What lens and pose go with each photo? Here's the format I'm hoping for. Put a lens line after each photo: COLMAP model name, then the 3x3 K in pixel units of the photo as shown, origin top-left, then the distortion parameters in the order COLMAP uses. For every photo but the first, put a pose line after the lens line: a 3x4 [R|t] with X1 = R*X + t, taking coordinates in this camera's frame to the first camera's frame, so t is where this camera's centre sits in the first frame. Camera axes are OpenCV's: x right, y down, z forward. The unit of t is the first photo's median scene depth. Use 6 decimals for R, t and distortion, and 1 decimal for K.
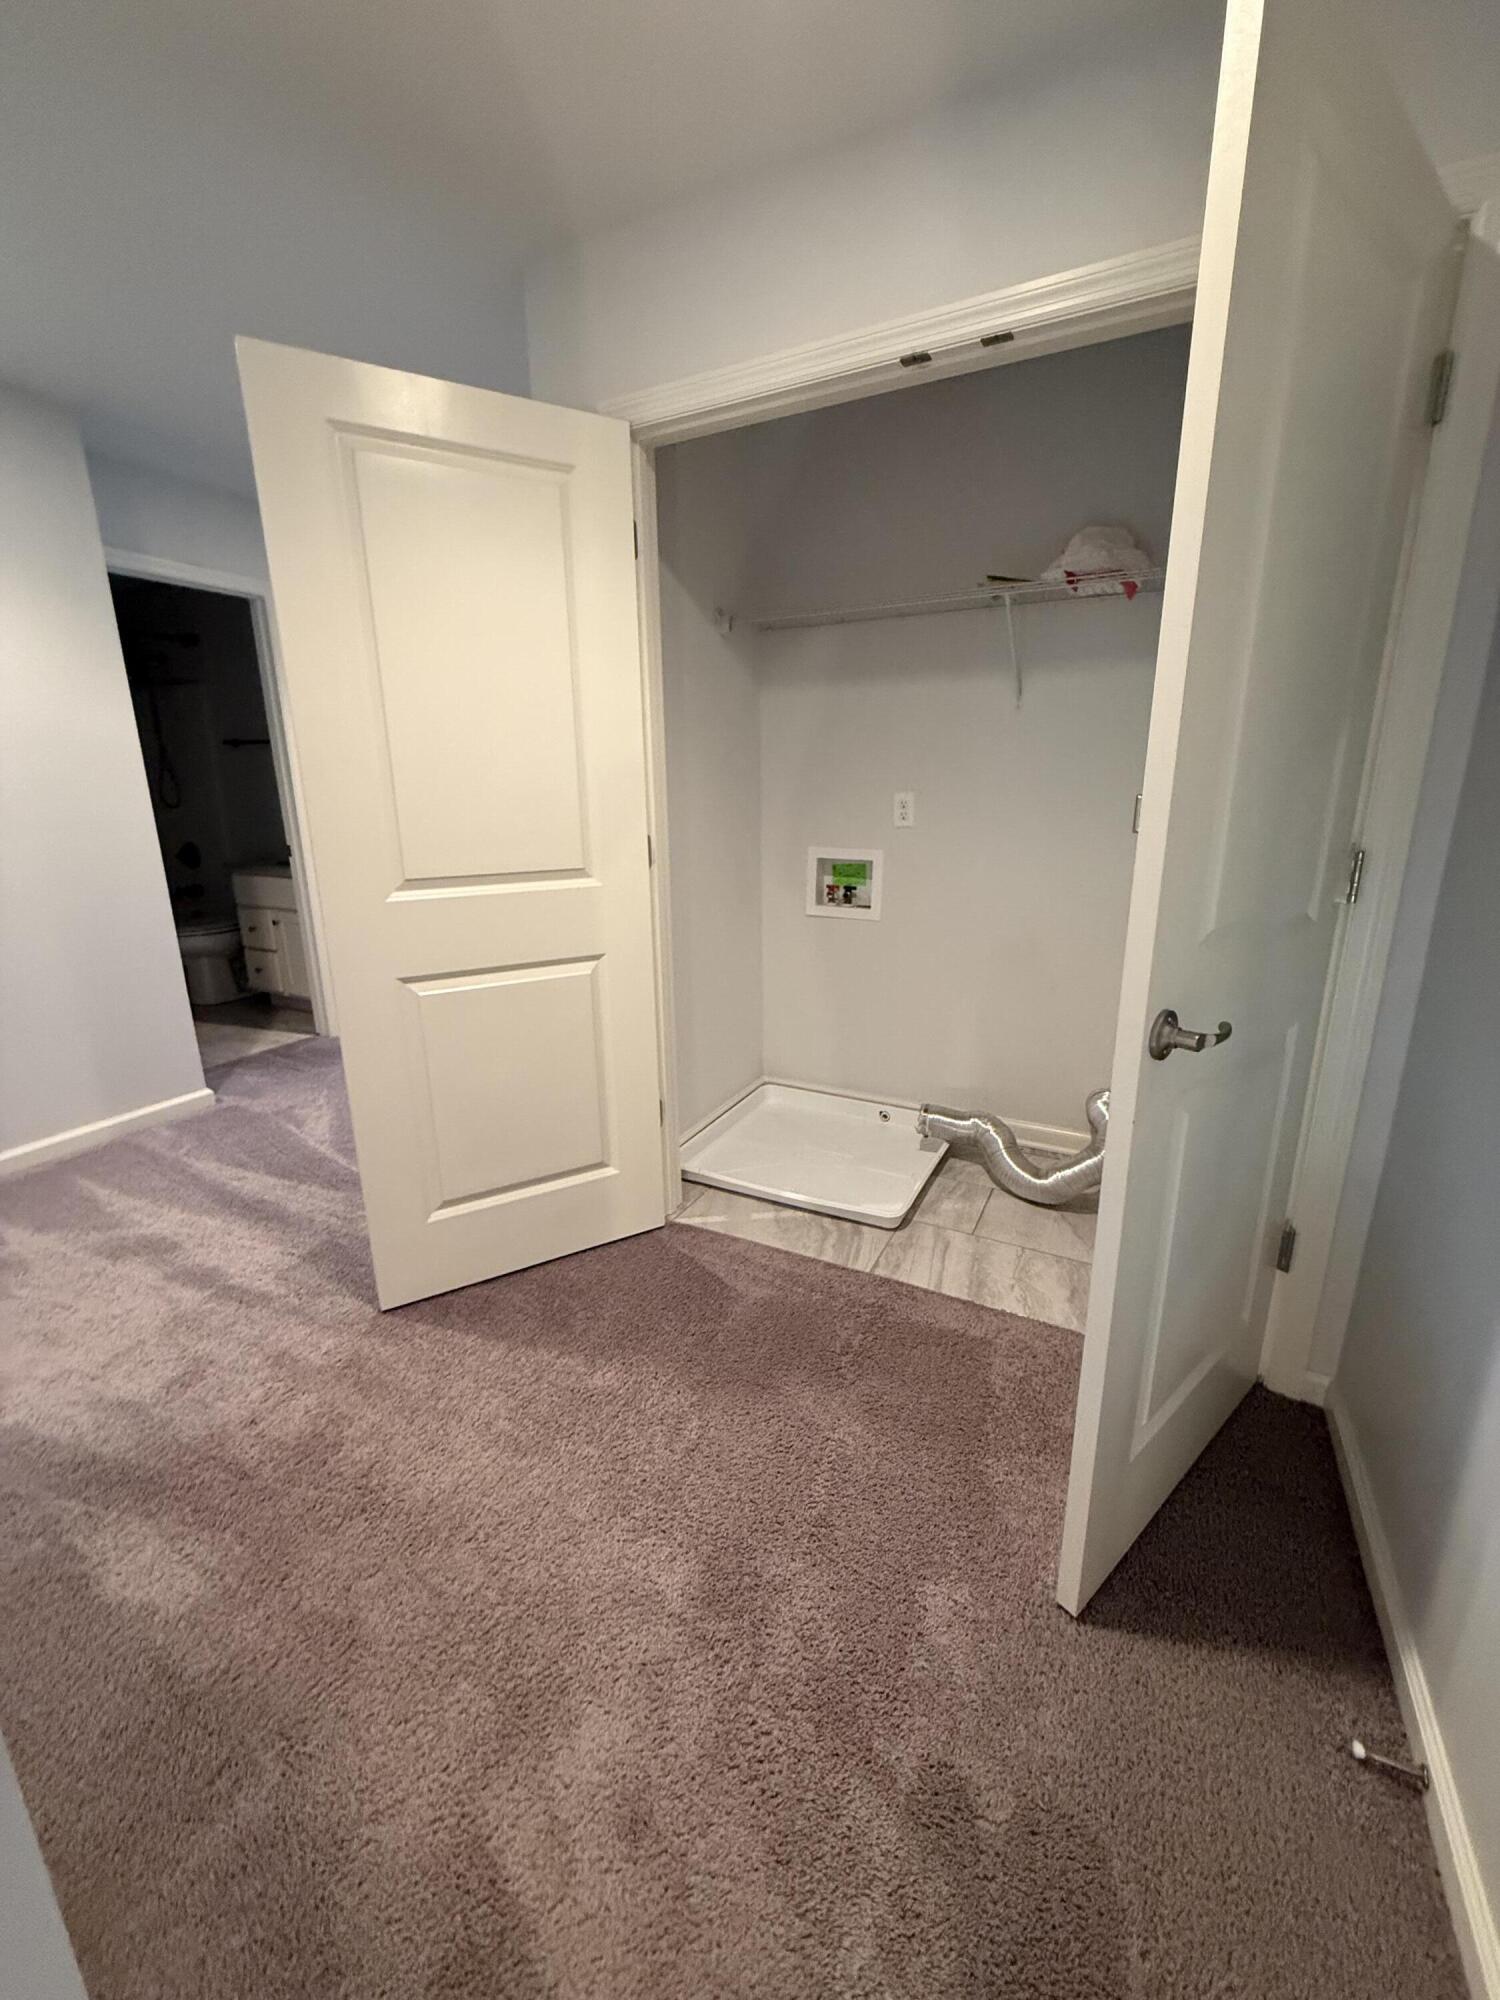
lens RADIAL K [[801.9, 0, 748.6], [0, 801.9, 996.6], [0, 0, 1]] dist [0.001972, 0.000385]
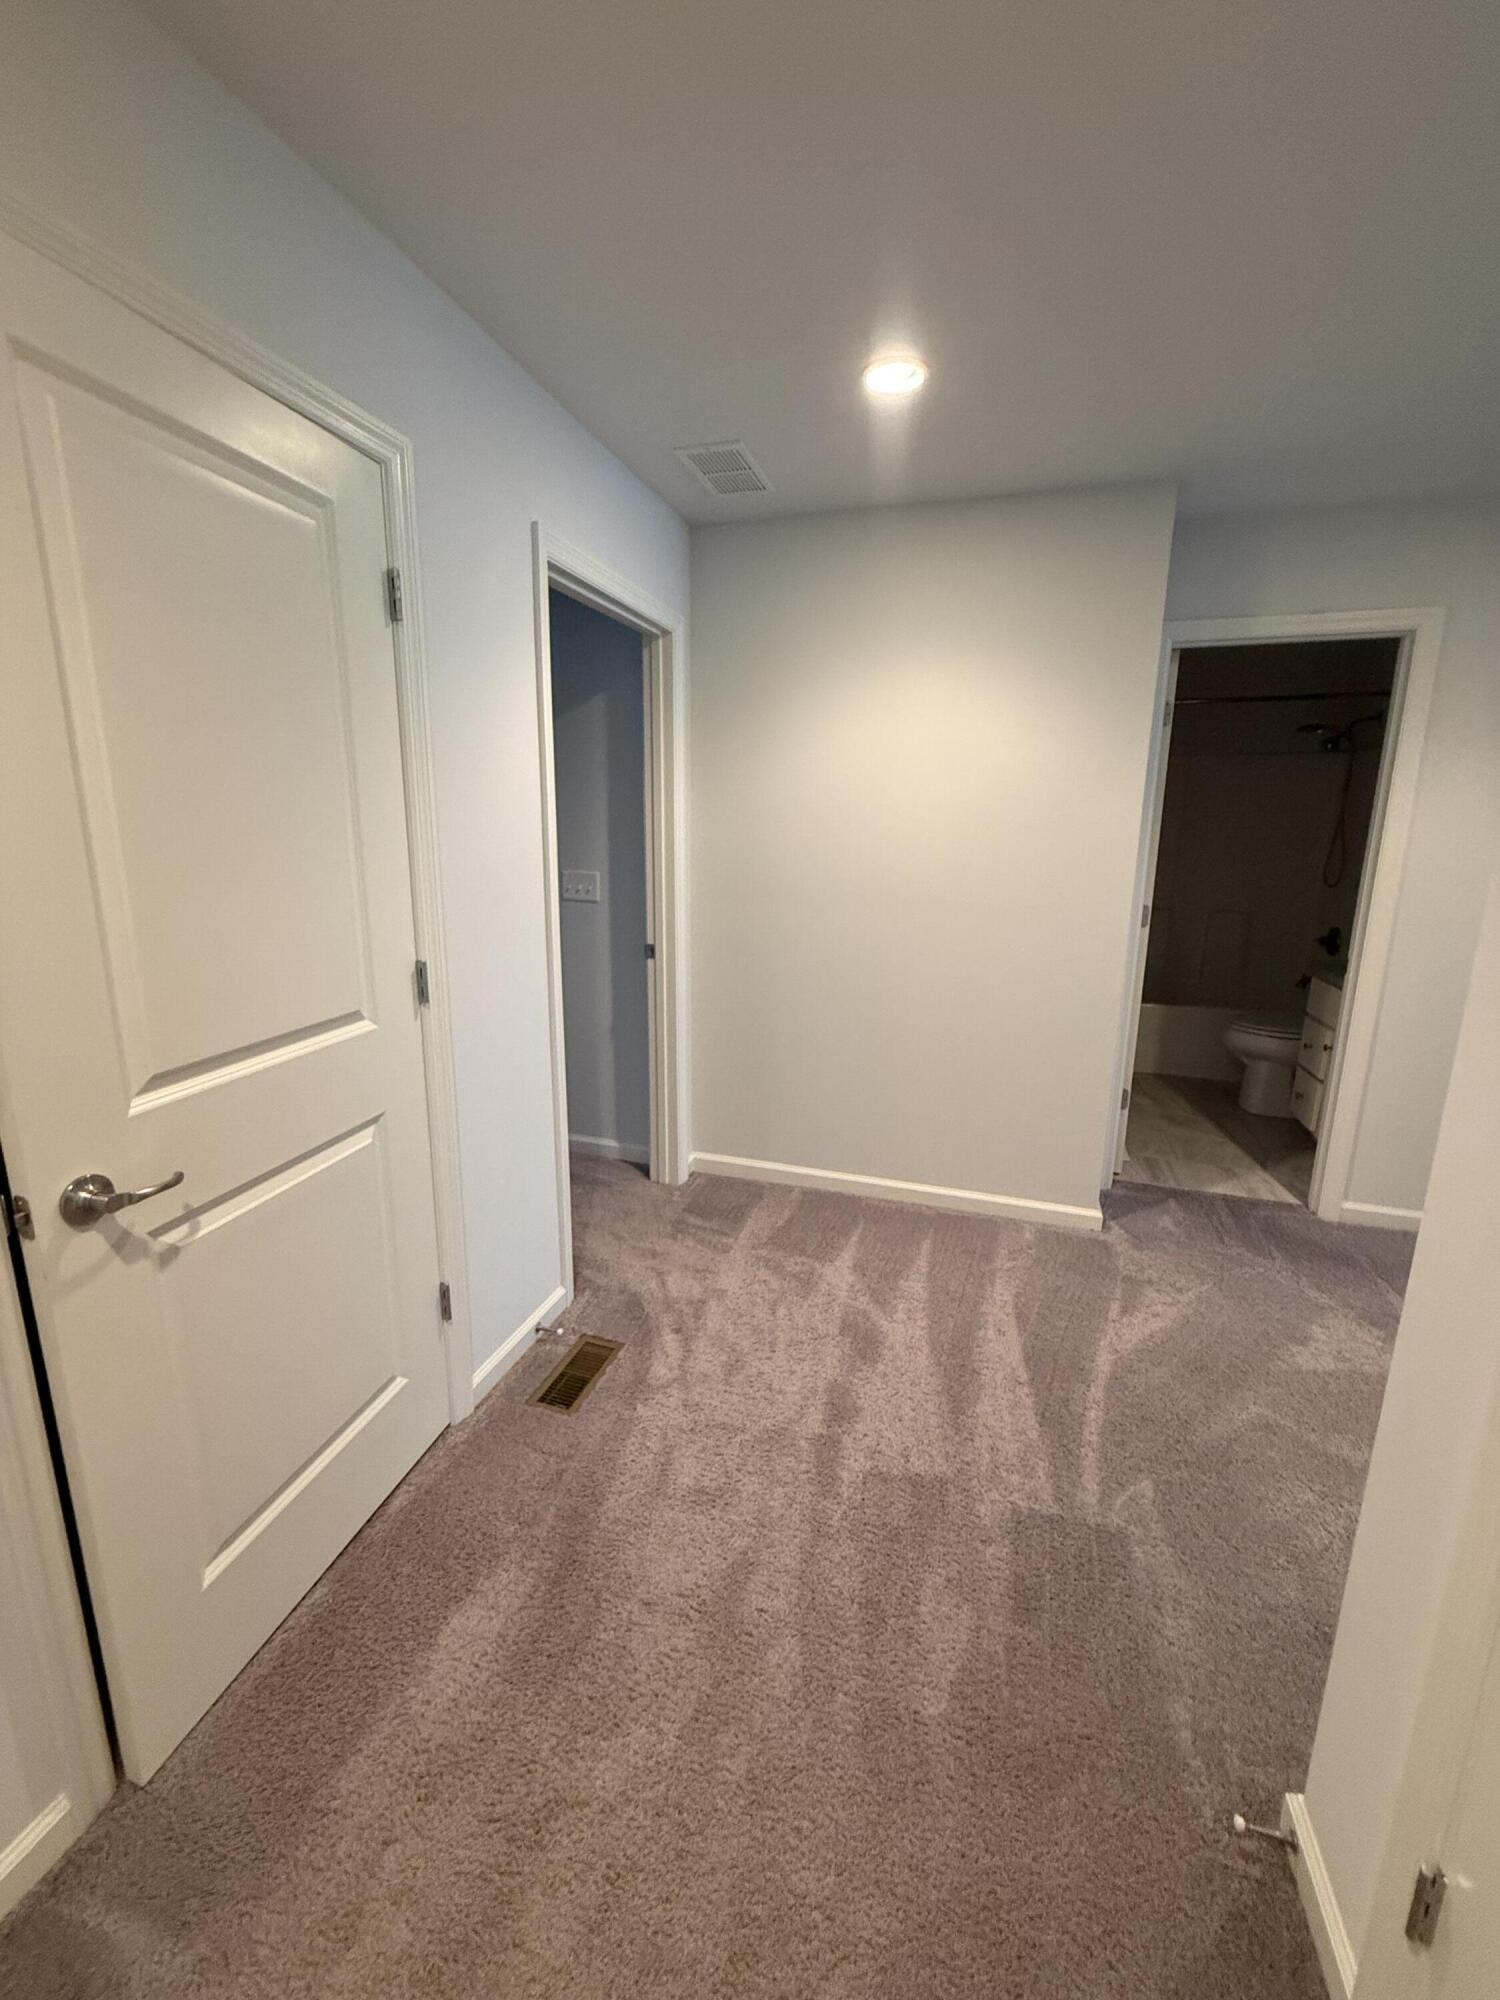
lens RADIAL K [[801.9, 0, 743.5], [0, 801.9, 993.6], [0, 0, 1]] dist [0.001972, 0.000385]
pose [[0.169892, 0.205033, -0.963897, 0.078119], [-0.264549, 0.951702, 0.155811, -0.175569], [0.949289, 0.228527, 0.215928, 0.446762]]
